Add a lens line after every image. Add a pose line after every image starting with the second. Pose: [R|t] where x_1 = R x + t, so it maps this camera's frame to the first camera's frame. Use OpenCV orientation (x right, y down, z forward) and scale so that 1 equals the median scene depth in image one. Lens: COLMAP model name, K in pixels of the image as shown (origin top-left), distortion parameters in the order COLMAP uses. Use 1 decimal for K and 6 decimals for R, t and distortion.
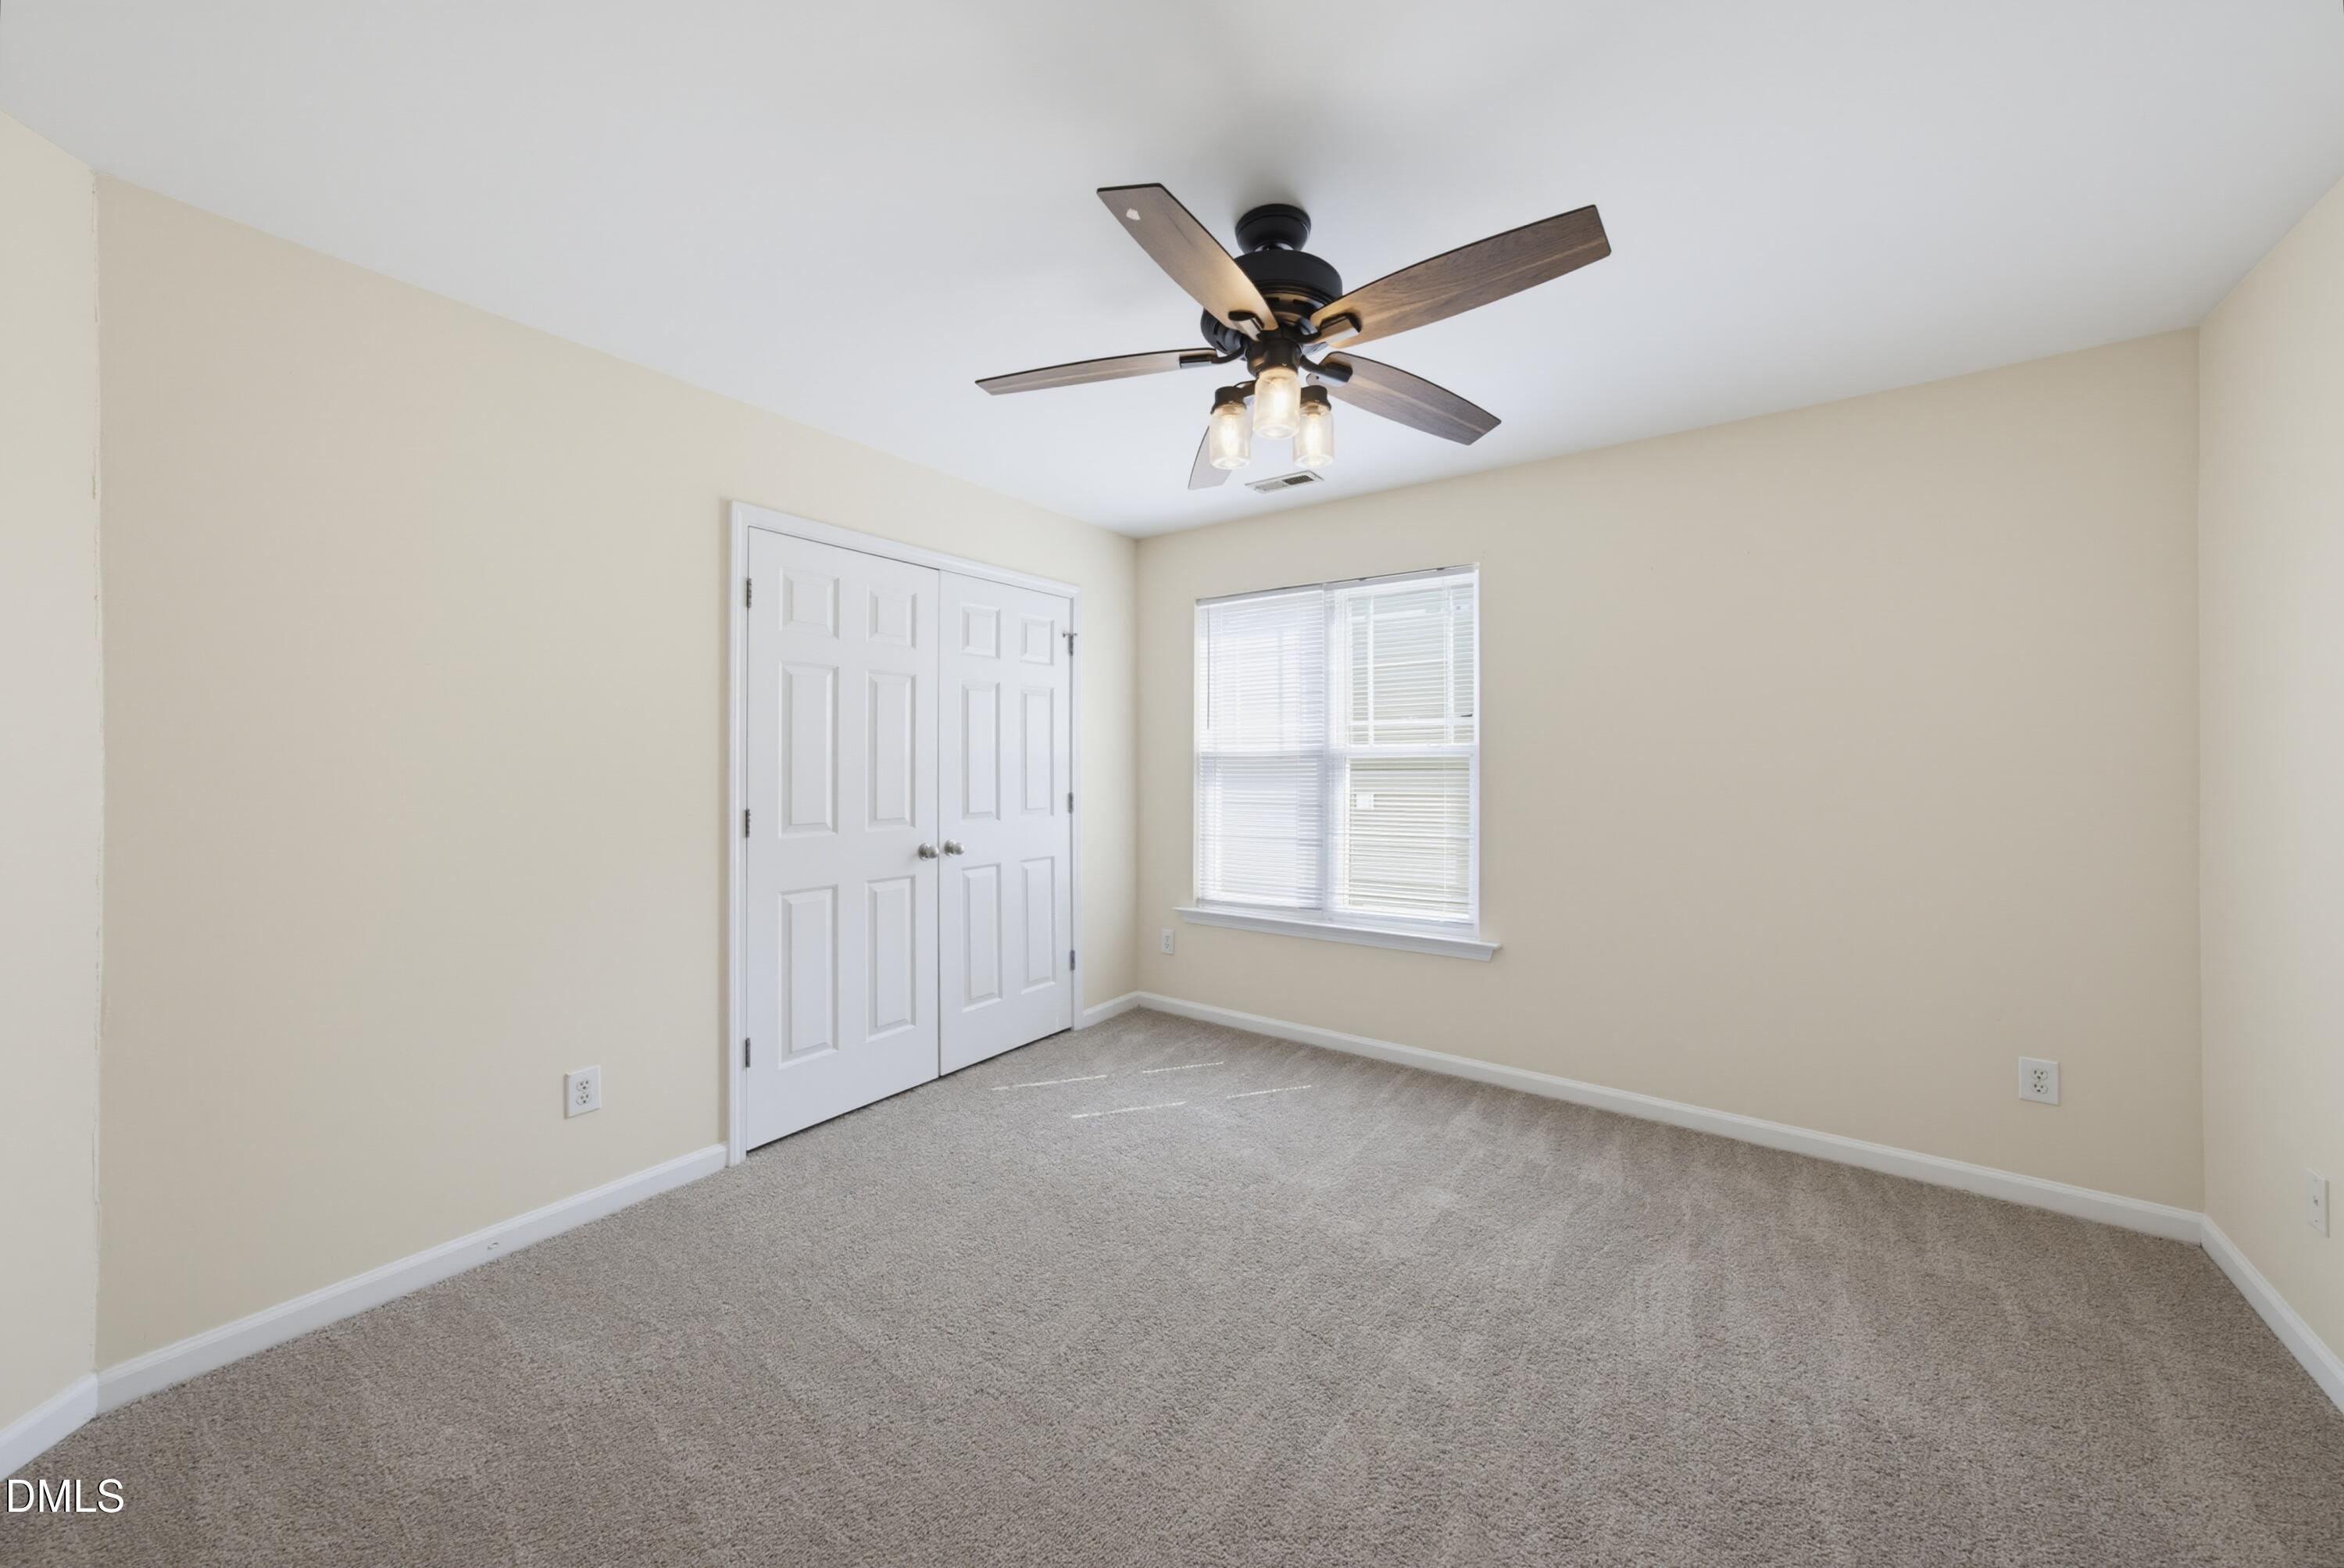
lens RADIAL K [[811.9, 0, 1157.6], [0, 811.9, 779.1], [0, 0, 1]] dist [-0.000233, 0.000101]
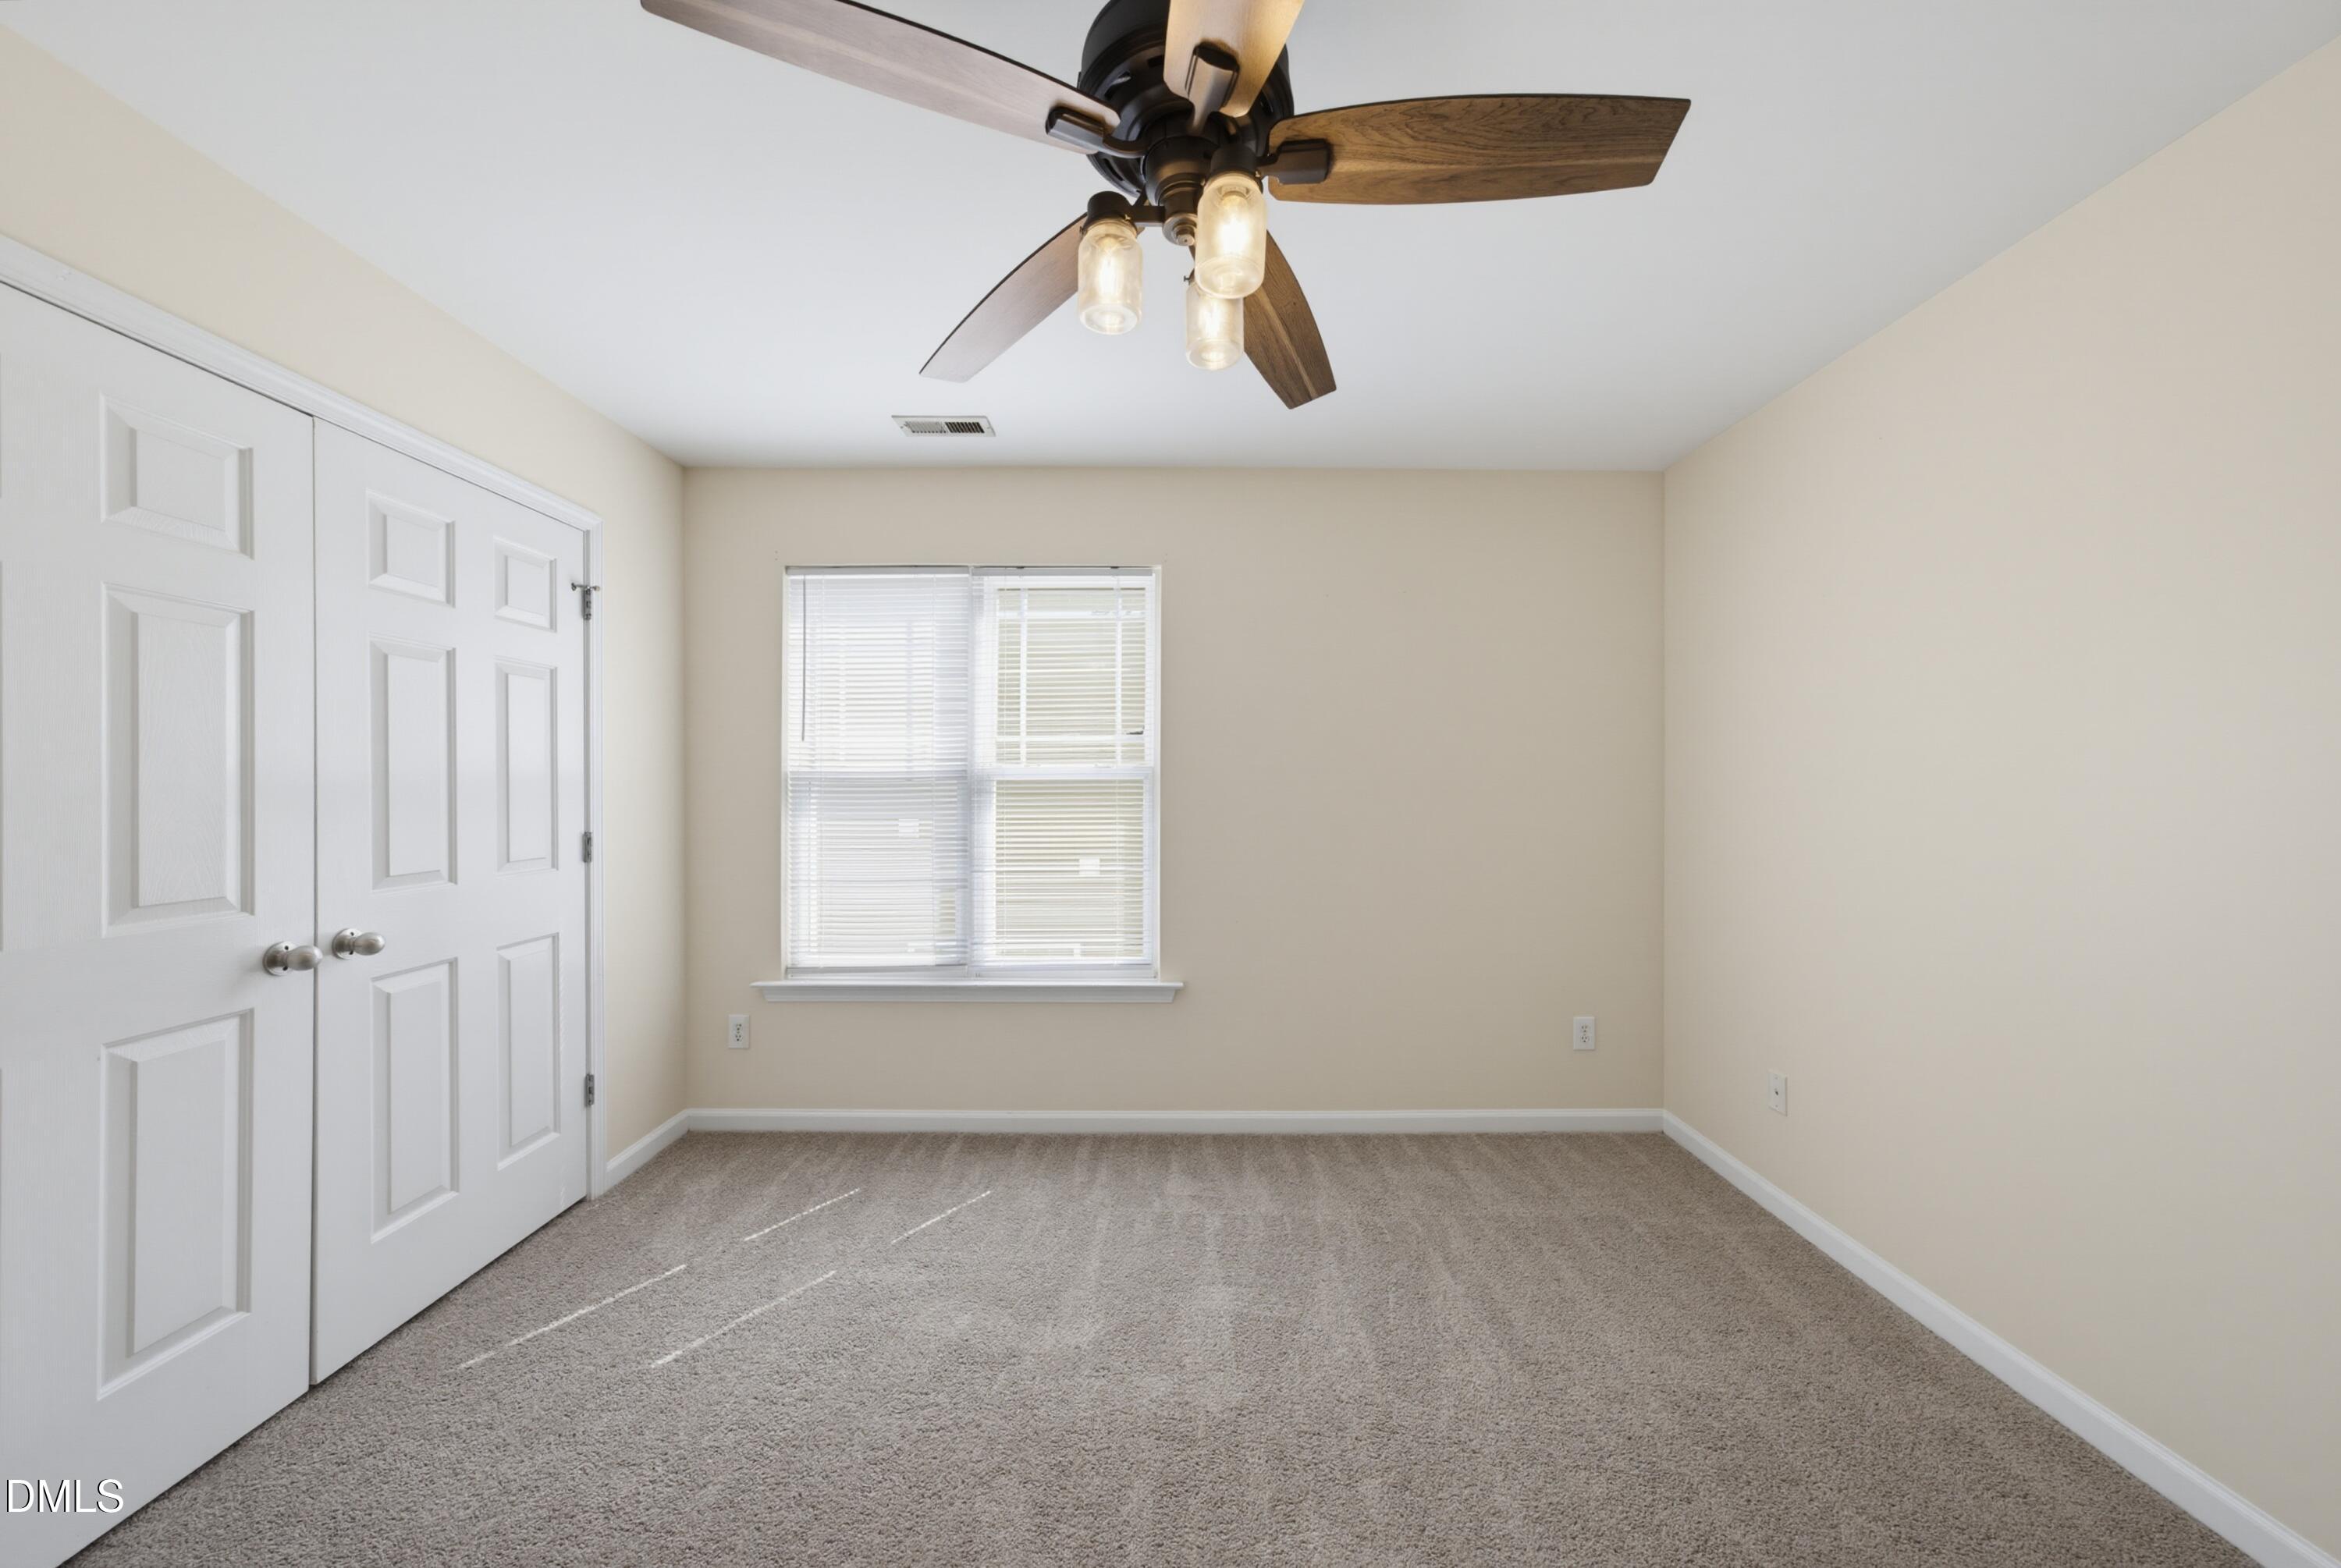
lens RADIAL K [[844.5, 0, 1235.8], [0, 844.5, 794.5], [0, 0, 1]] dist [-0.032499, 0.017847]
pose [[0.802862, -0.006747, 0.596126, -0.098469], [0.012253, 0.999911, -0.005185, -0.003765], [-0.596038, 0.011467, 0.802874, 0.181998]]
